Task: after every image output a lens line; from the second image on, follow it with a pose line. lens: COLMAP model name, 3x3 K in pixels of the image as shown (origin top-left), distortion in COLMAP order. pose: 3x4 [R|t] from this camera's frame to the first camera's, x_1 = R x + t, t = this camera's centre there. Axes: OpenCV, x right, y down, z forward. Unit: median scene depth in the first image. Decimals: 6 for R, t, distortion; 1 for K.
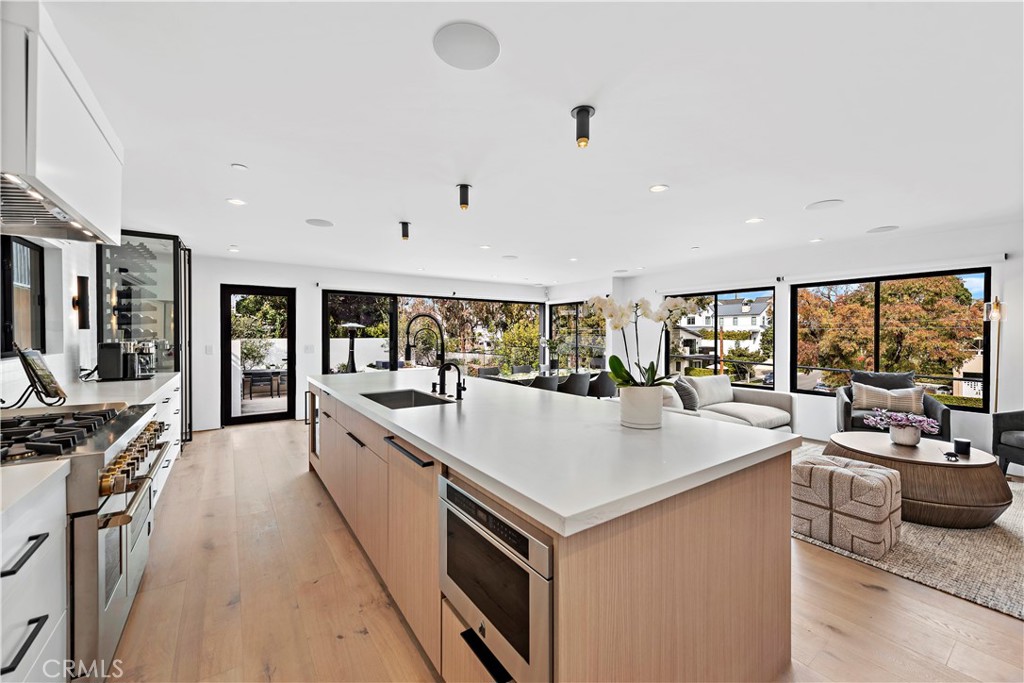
lens RADIAL K [[404.1, 0, 524.4], [0, 404.1, 338.0], [0, 0, 1]] dist [0.000835, -0.001112]
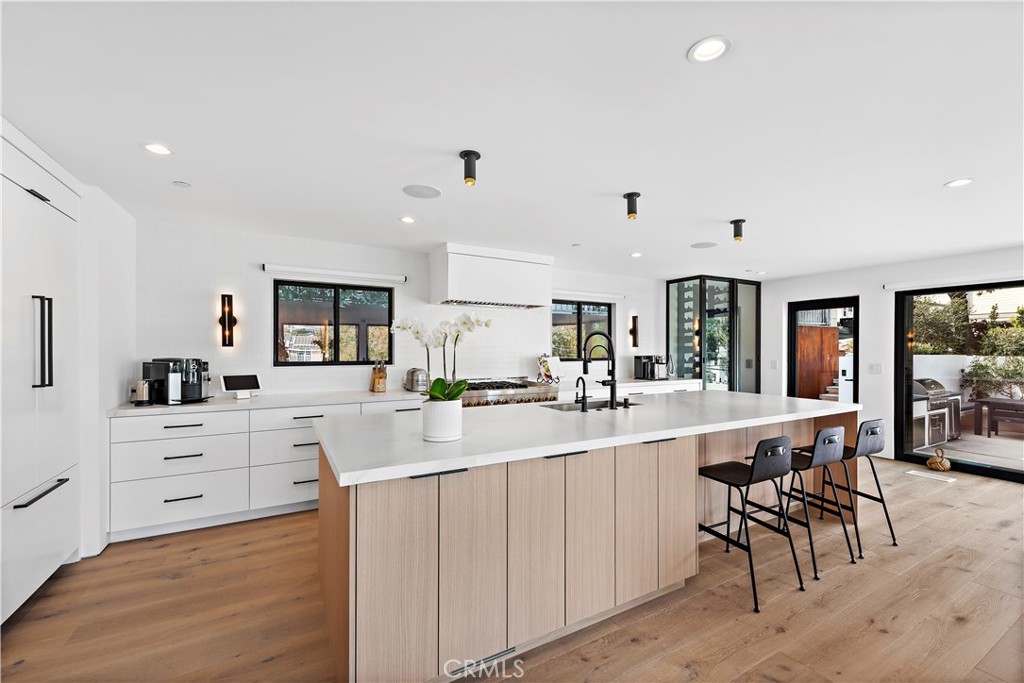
lens RADIAL K [[423.2, 0, 510.1], [0, 423.2, 351.5], [0, 0, 1]] dist [0.013672, -0.003980]
pose [[-0.122788, 0.004872, -0.992421, 0.445571], [-0.010347, 0.999927, 0.006189, -0.005813], [0.992379, 0.011029, -0.122729, 0.430875]]
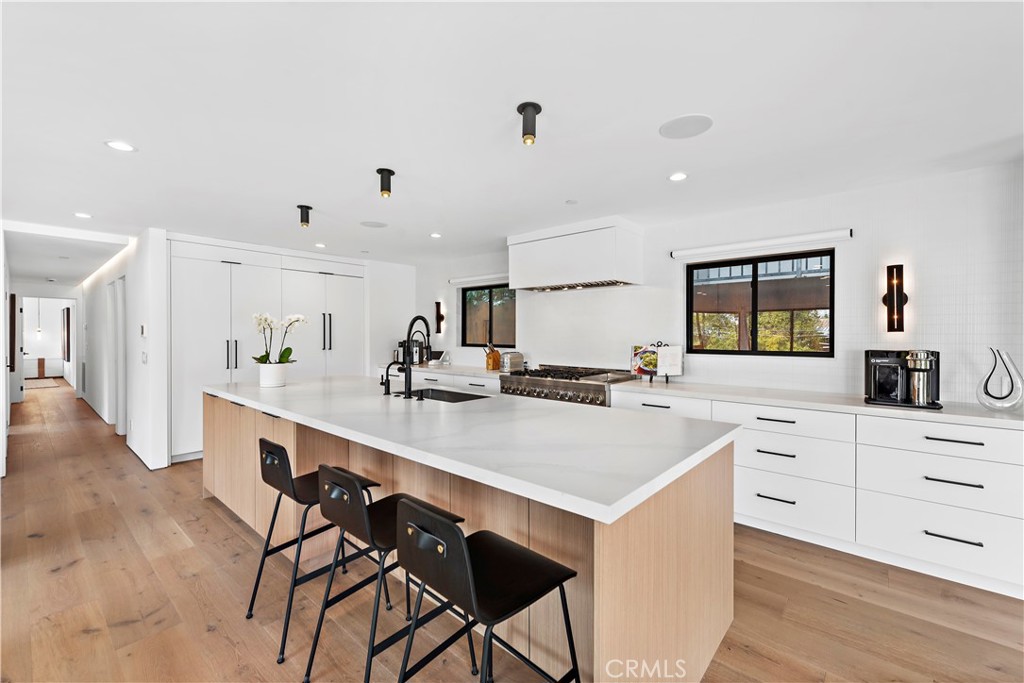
lens RADIAL K [[423.2, 0, 516.1], [0, 423.2, 340.1], [0, 0, 1]] dist [0.013672, -0.003980]
pose [[-0.976835, -0.002924, -0.213976, -0.122203], [-0.007317, 0.999778, 0.019739, -0.010946], [0.213871, 0.020848, -0.976640, 1.016681]]
